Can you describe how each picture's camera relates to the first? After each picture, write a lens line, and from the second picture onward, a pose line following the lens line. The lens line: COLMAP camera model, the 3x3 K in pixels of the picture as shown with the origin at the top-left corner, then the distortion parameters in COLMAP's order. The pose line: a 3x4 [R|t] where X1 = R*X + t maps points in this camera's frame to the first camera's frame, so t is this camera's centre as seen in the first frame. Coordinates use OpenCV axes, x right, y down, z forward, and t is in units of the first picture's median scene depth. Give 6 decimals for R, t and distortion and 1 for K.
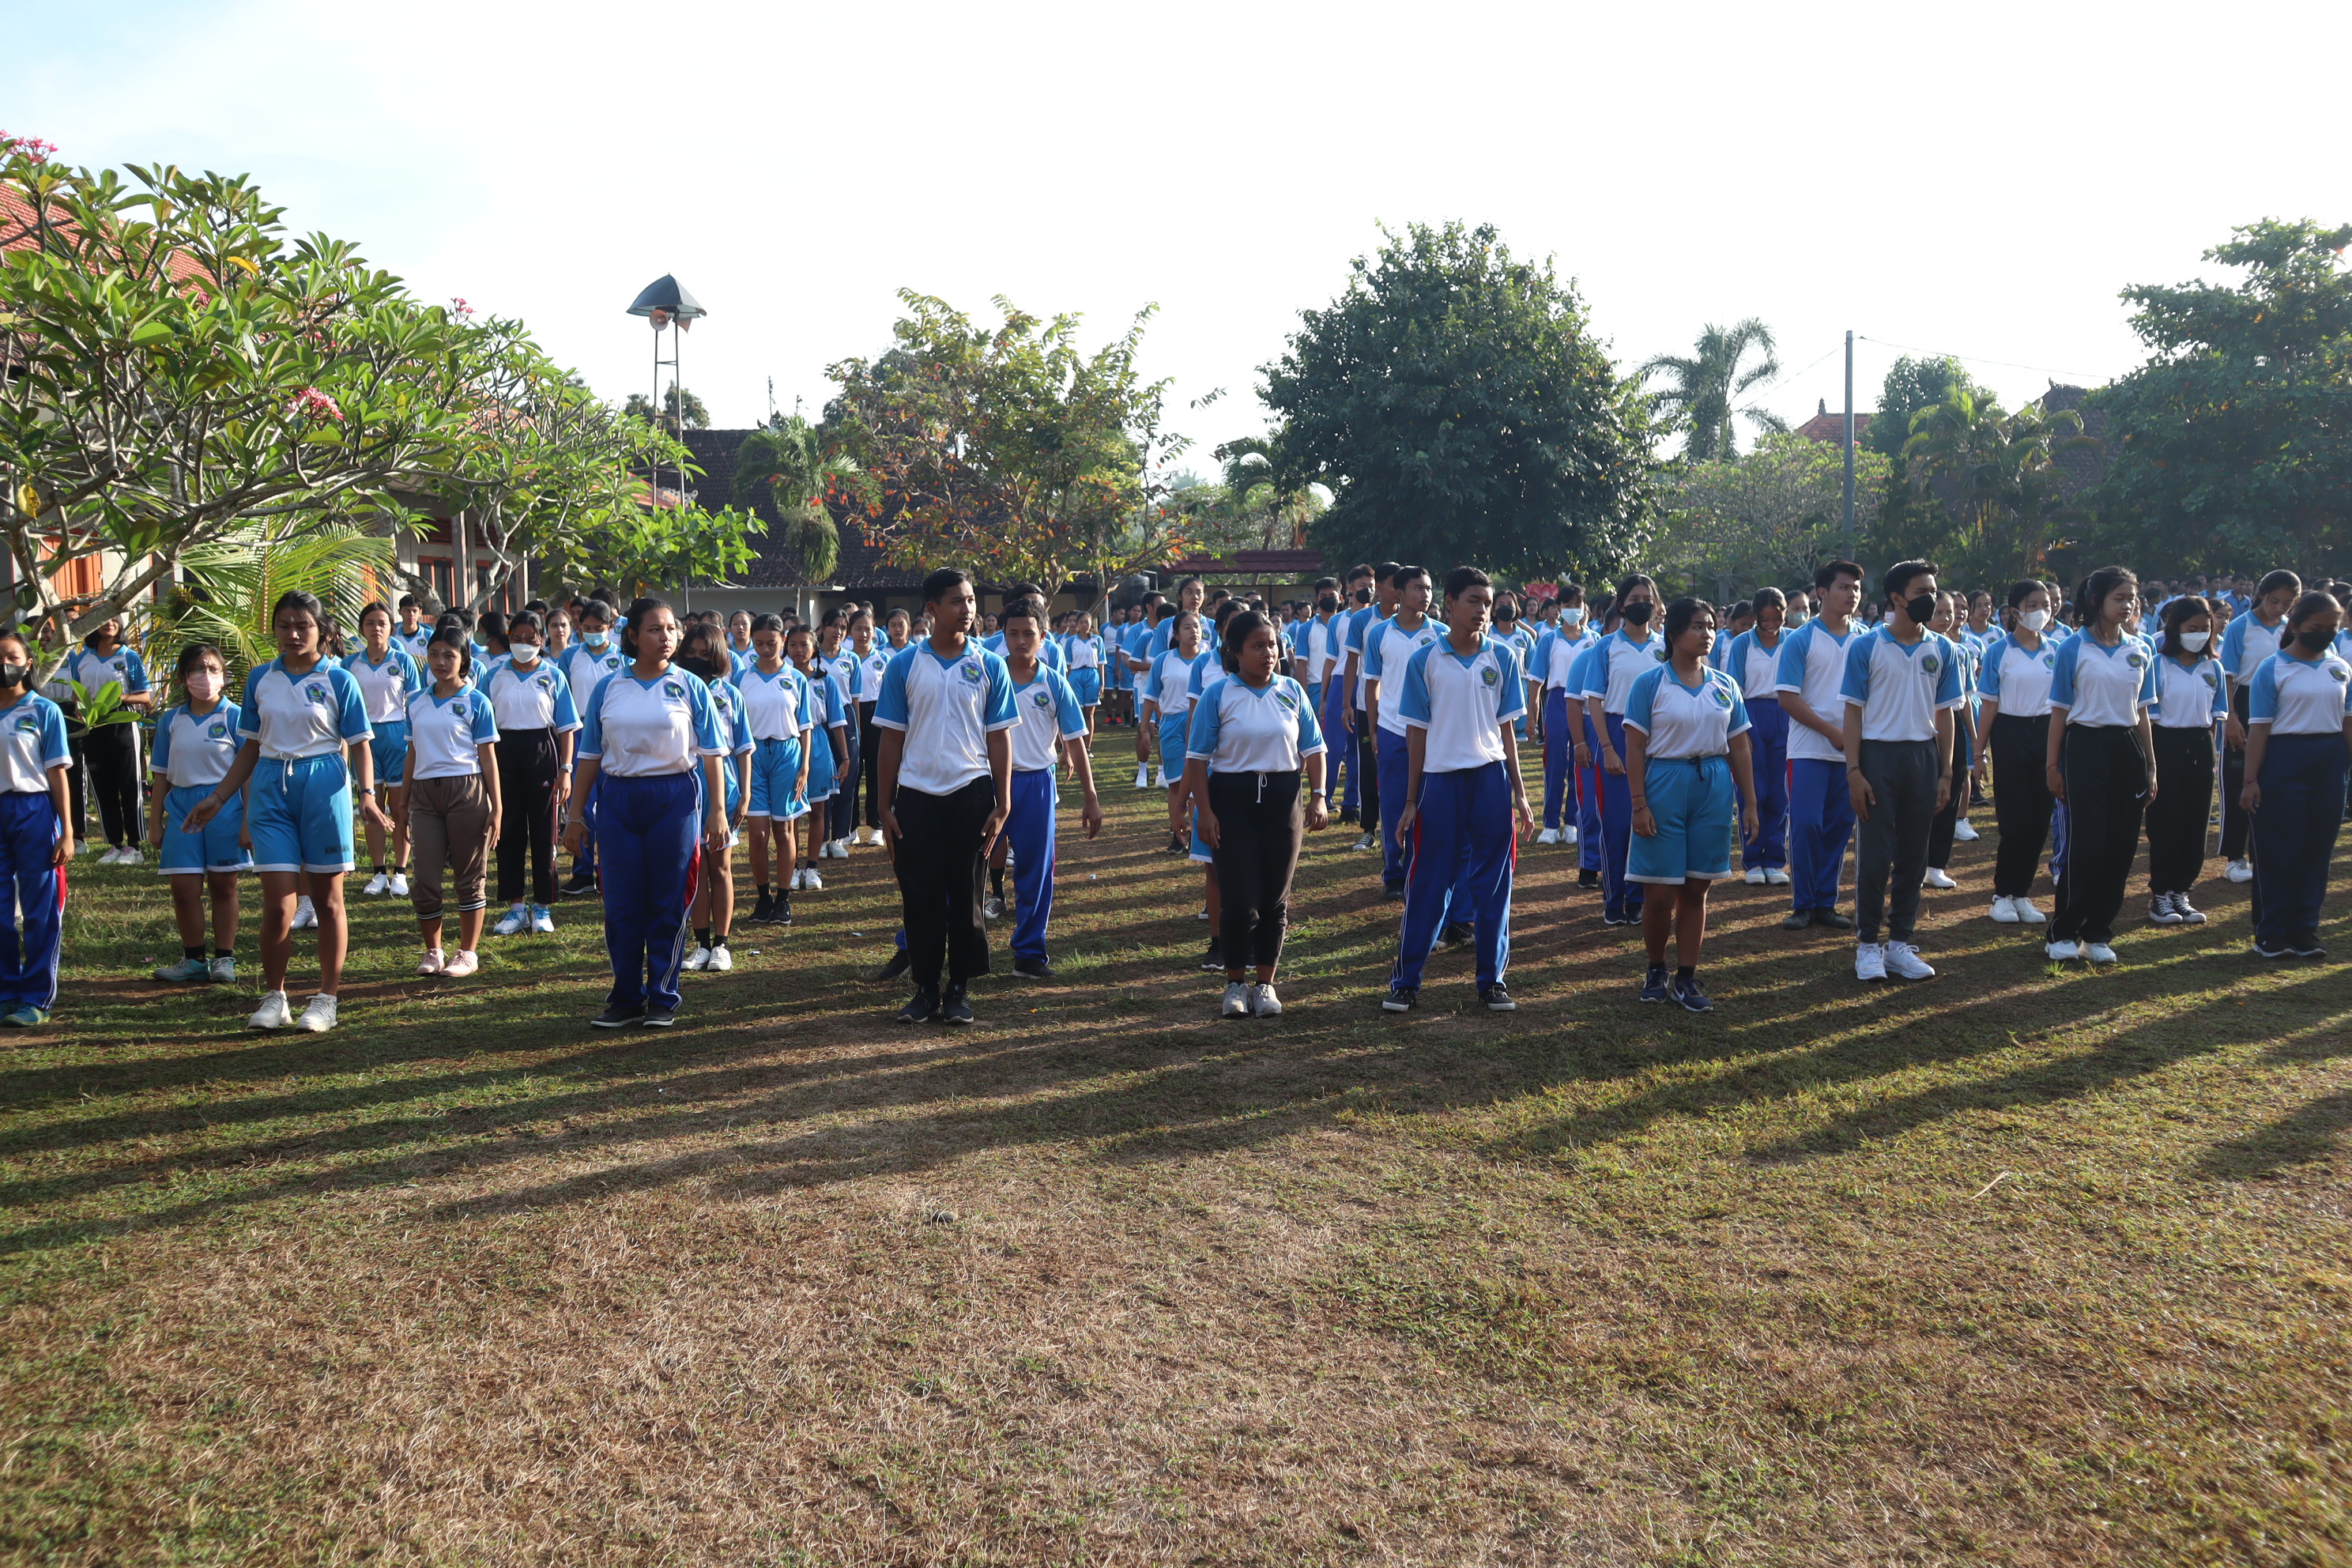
lens RADIAL K [[1937.7, 0, 1173.4], [0, 1937.7, 769.9], [0, 0, 1]] dist [-0.066626, 0.076032]
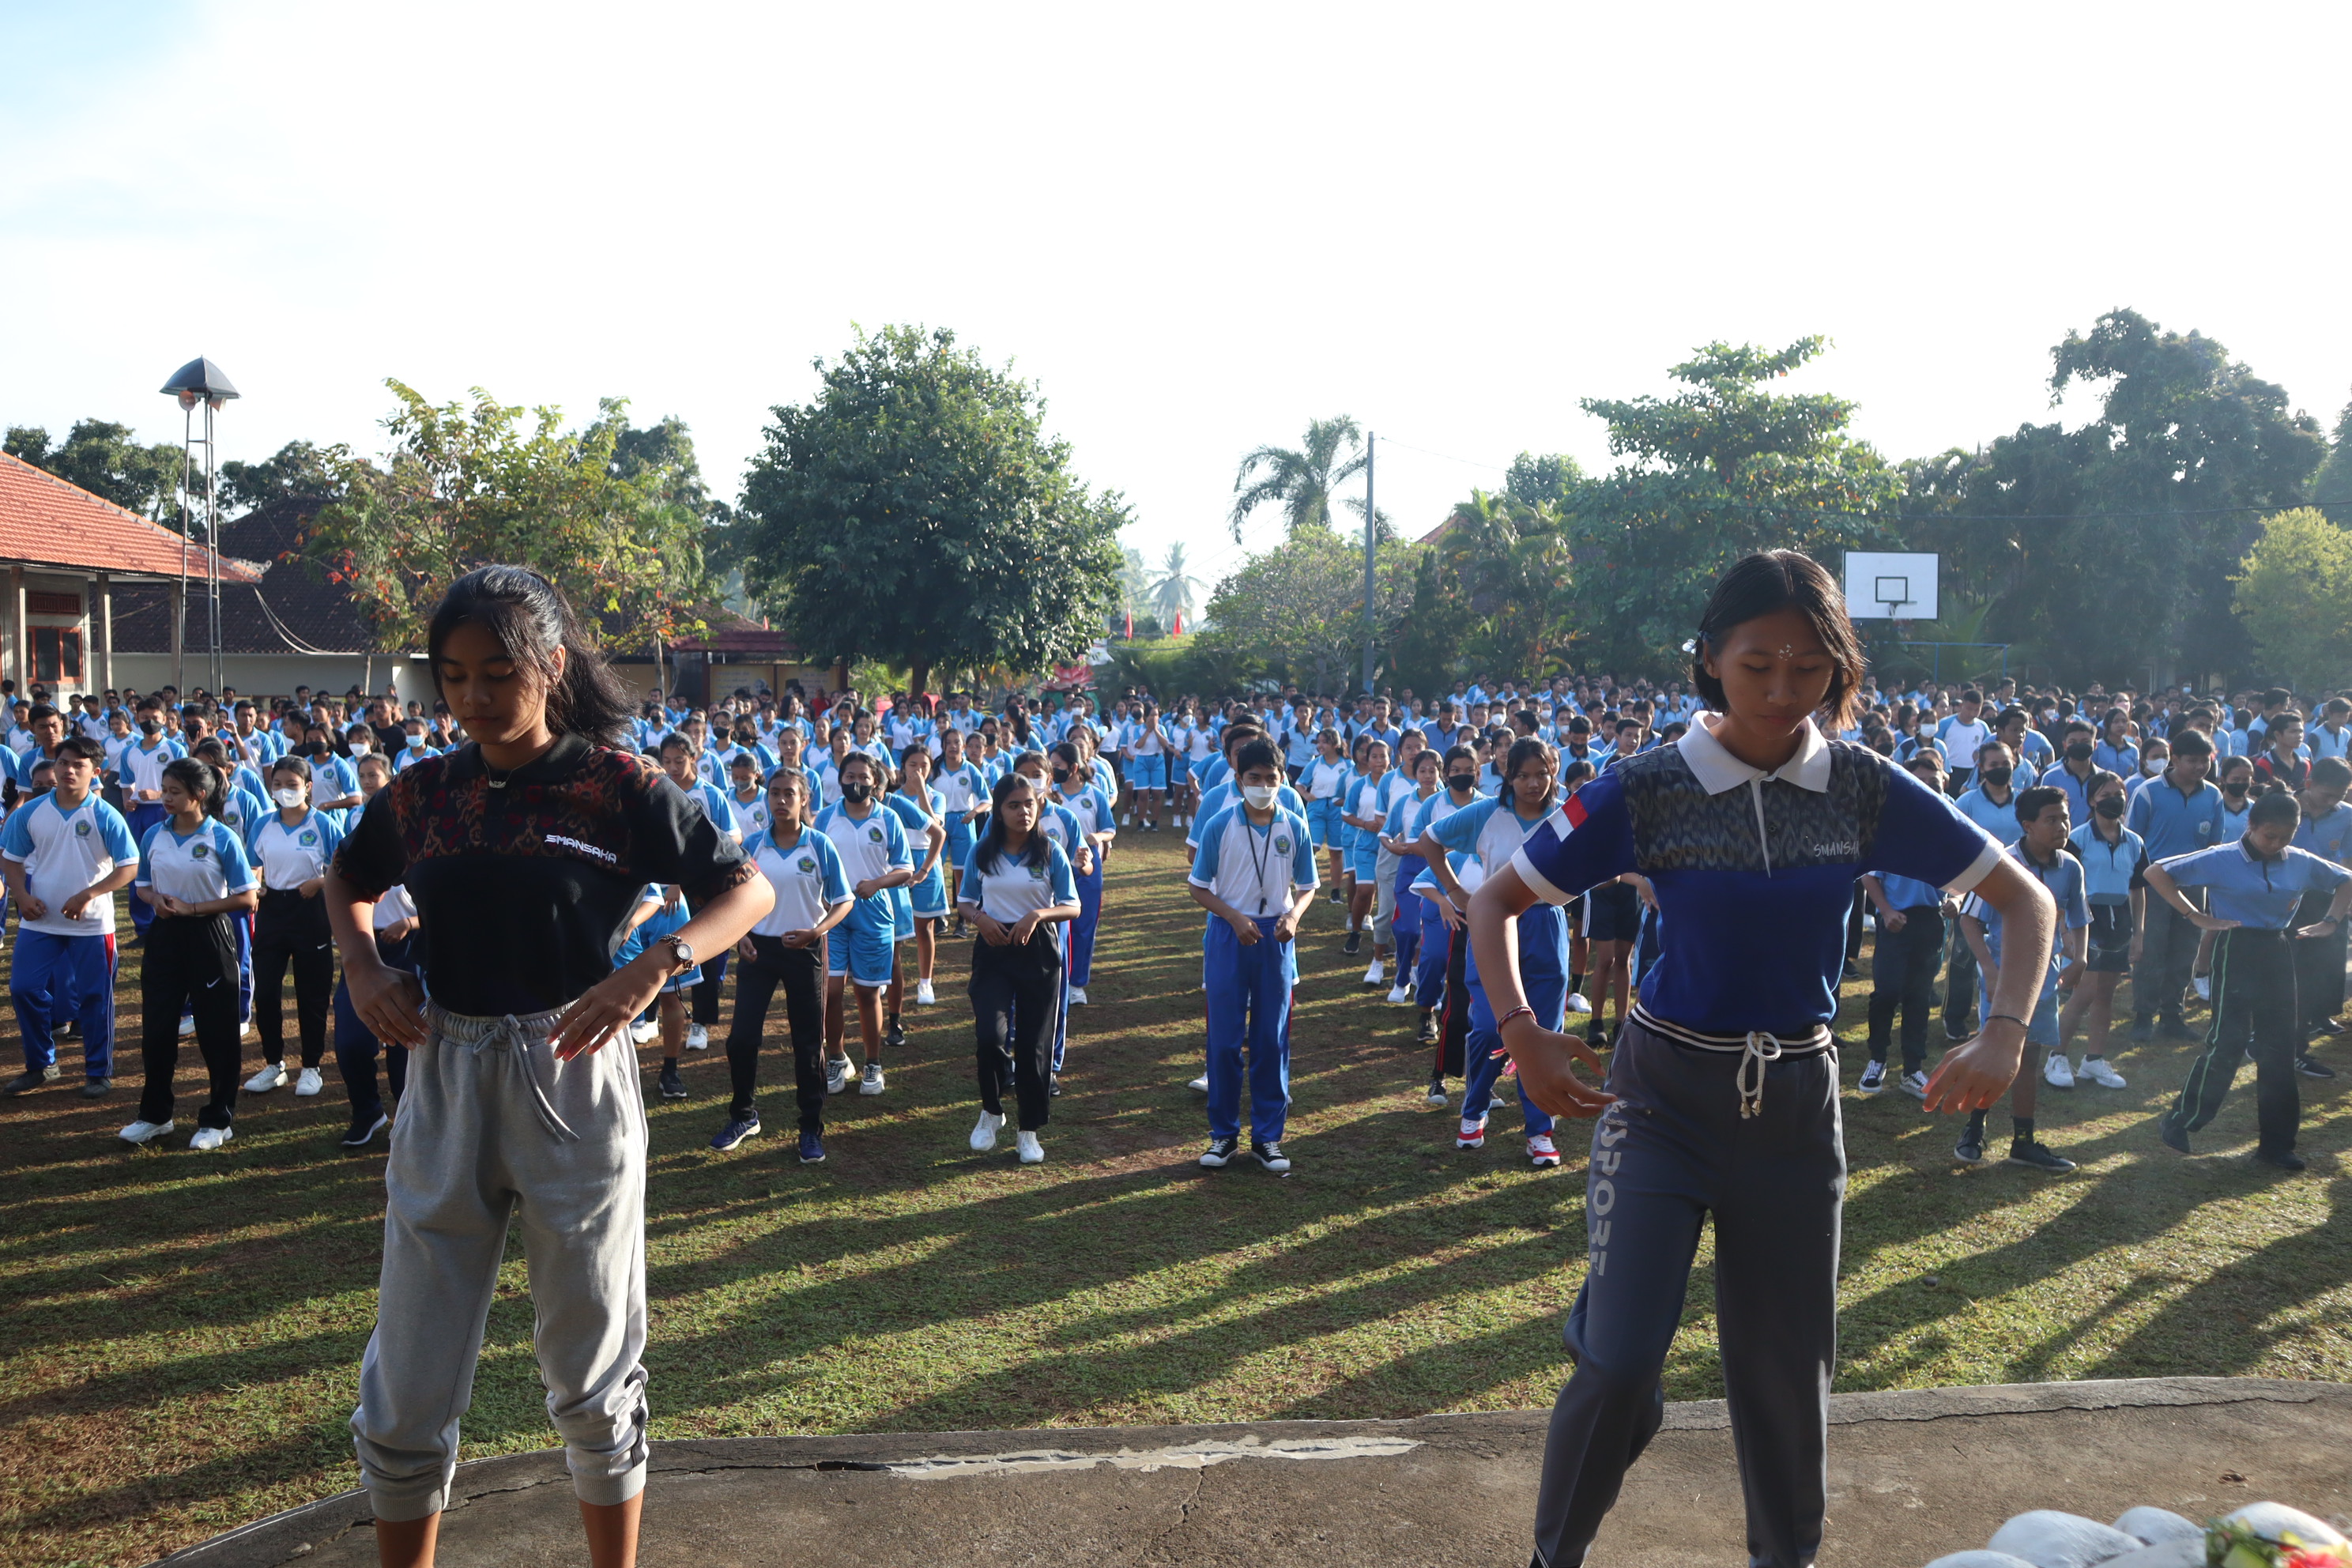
lens RADIAL K [[1852.4, 0, 1170.2], [0, 1852.4, 773.6], [0, 0, 1]] dist [-0.083217, 0.083564]
pose [[0.998406, 0.016886, 0.053851, 0.781442], [-0.015656, 0.999609, -0.023176, -0.061992], [-0.054221, 0.022296, 0.998280, -0.026561]]
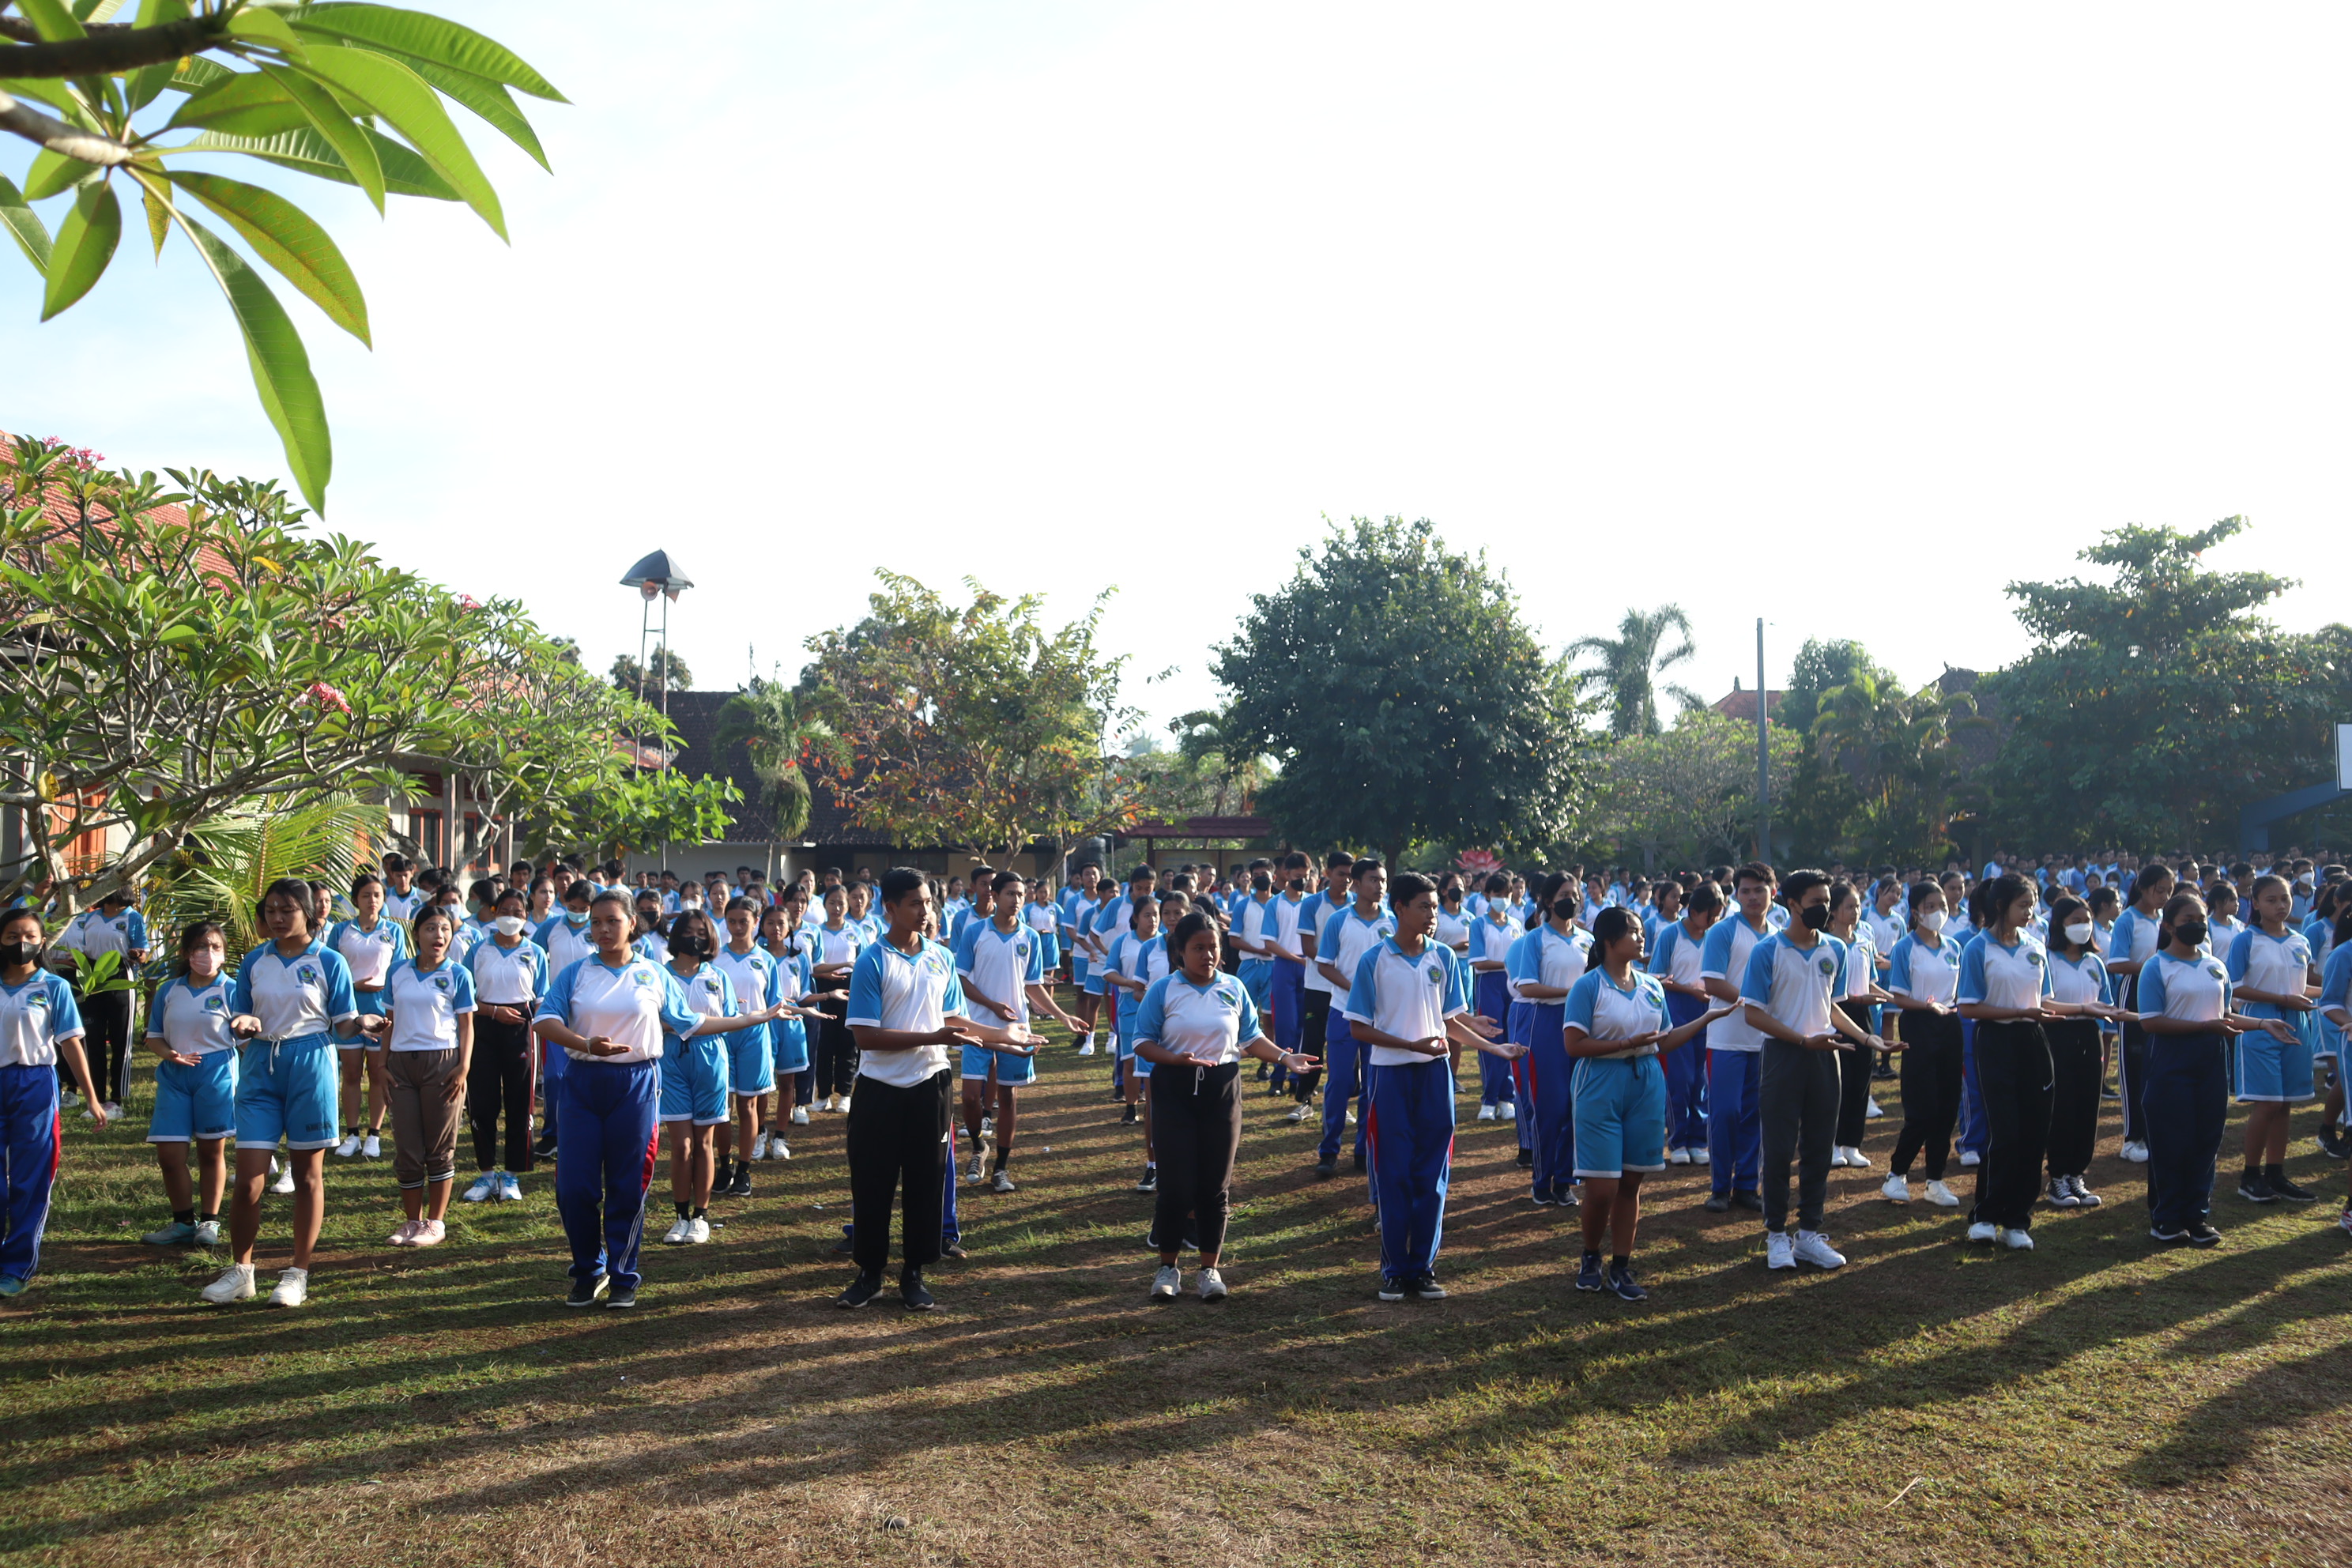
lens RADIAL K [[1852.4, 0, 1171.9], [0, 1852.4, 767.4], [0, 0, 1]] dist [-0.083217, 0.083564]
pose [[0.999630, 0.014724, 0.022877, 0.000183], [-0.011561, 0.991084, -0.132734, -0.019573], [-0.024628, 0.132420, 0.990888, -0.011623]]
